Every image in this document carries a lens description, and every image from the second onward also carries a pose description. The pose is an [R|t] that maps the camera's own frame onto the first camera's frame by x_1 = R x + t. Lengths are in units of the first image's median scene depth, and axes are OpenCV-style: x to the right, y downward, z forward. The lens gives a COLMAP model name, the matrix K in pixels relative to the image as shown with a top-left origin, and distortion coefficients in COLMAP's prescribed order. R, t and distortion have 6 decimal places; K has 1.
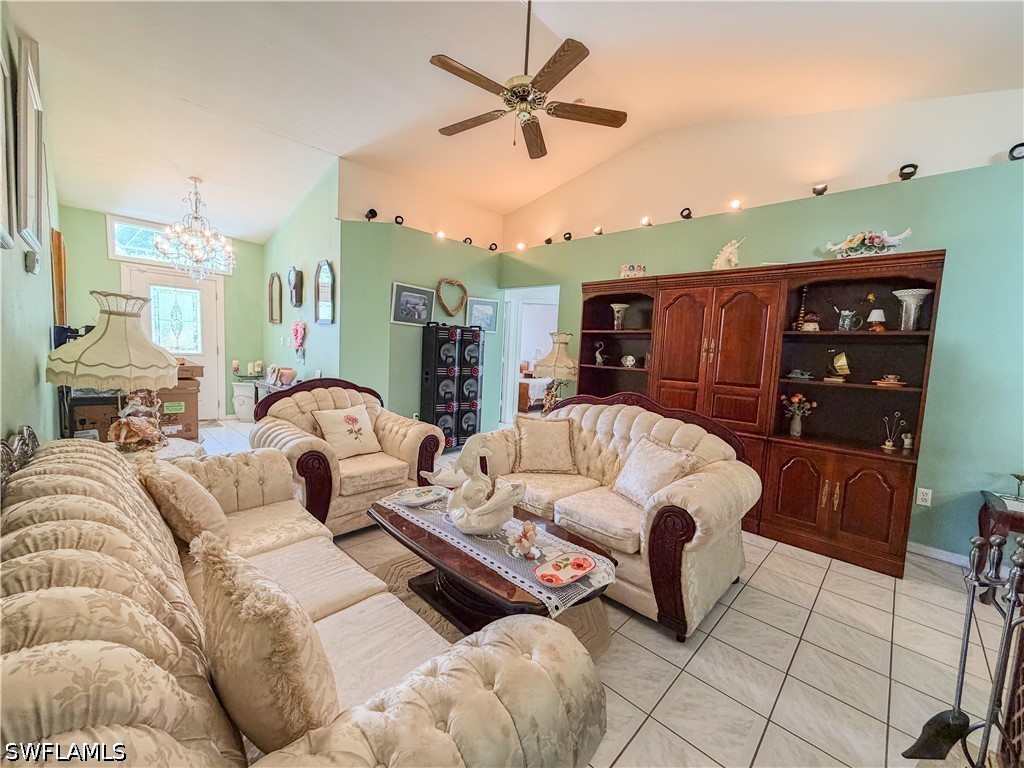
lens RADIAL K [[408.8, 0, 508.4], [0, 408.8, 386.3], [0, 0, 1]] dist [-0.000488, -0.000203]
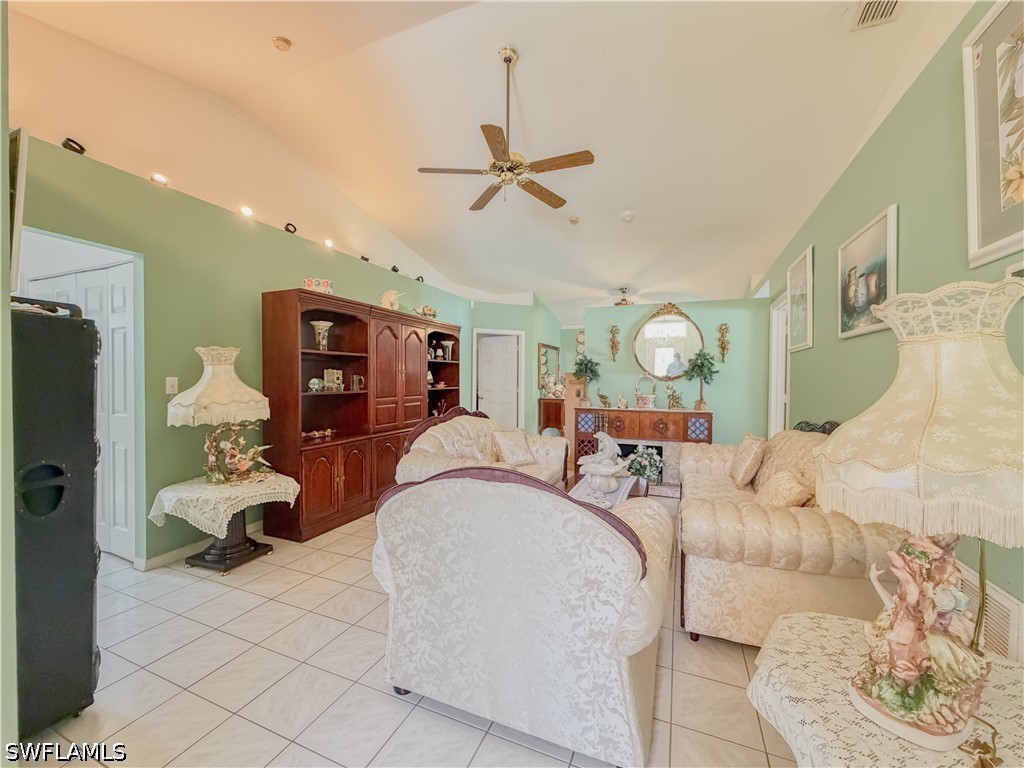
lens RADIAL K [[408.8, 0, 508.4], [0, 408.8, 386.3], [0, 0, 1]] dist [-0.000488, -0.000203]
pose [[-0.320911, -0.074746, 0.944155, -1.019093], [0.052714, 0.993926, 0.096603, -0.174179], [-0.945641, 0.080771, -0.315022, 1.275738]]
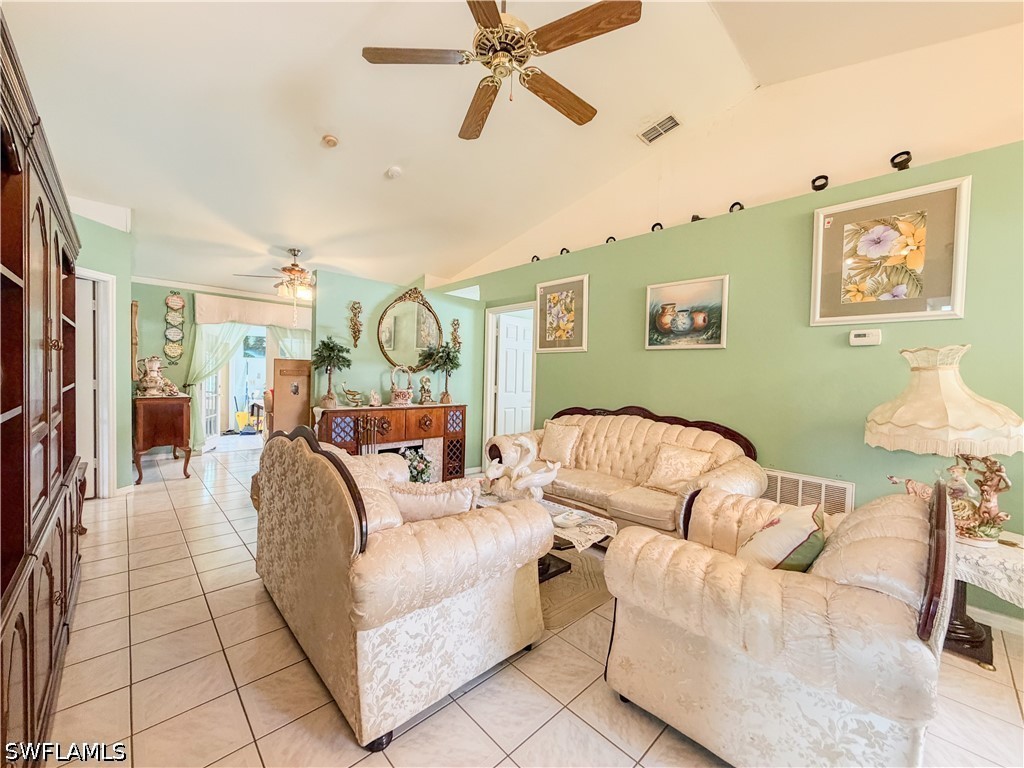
lens RADIAL K [[408.8, 0, 508.4], [0, 408.8, 386.3], [0, 0, 1]] dist [-0.000488, -0.000203]
pose [[-0.993265, -0.084771, 0.078983, -0.093336], [-0.075569, 0.990718, 0.112989, -0.150845], [-0.087828, 0.106259, -0.990452, 1.634109]]
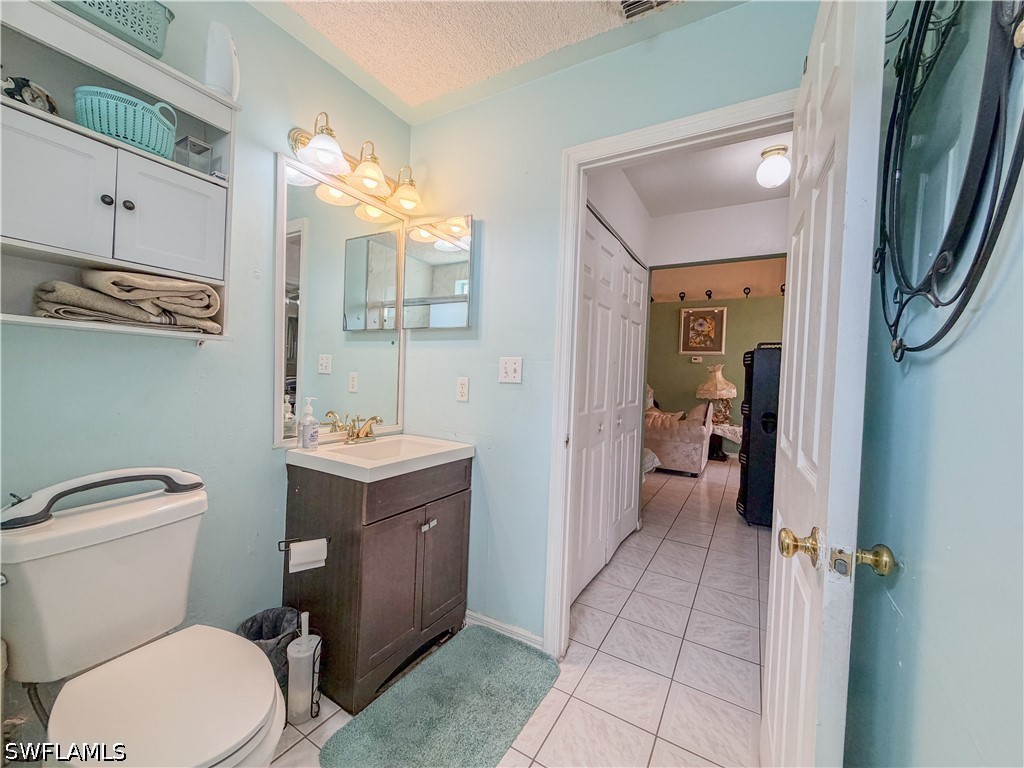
lens RADIAL K [[408.8, 0, 508.4], [0, 408.8, 386.3], [0, 0, 1]] dist [-0.000488, -0.000203]
pose [[-0.975433, -0.092250, -0.200050, 0.761579], [-0.112988, 0.989060, 0.094833, -0.164069], [0.189114, 0.115106, -0.975185, 2.827708]]
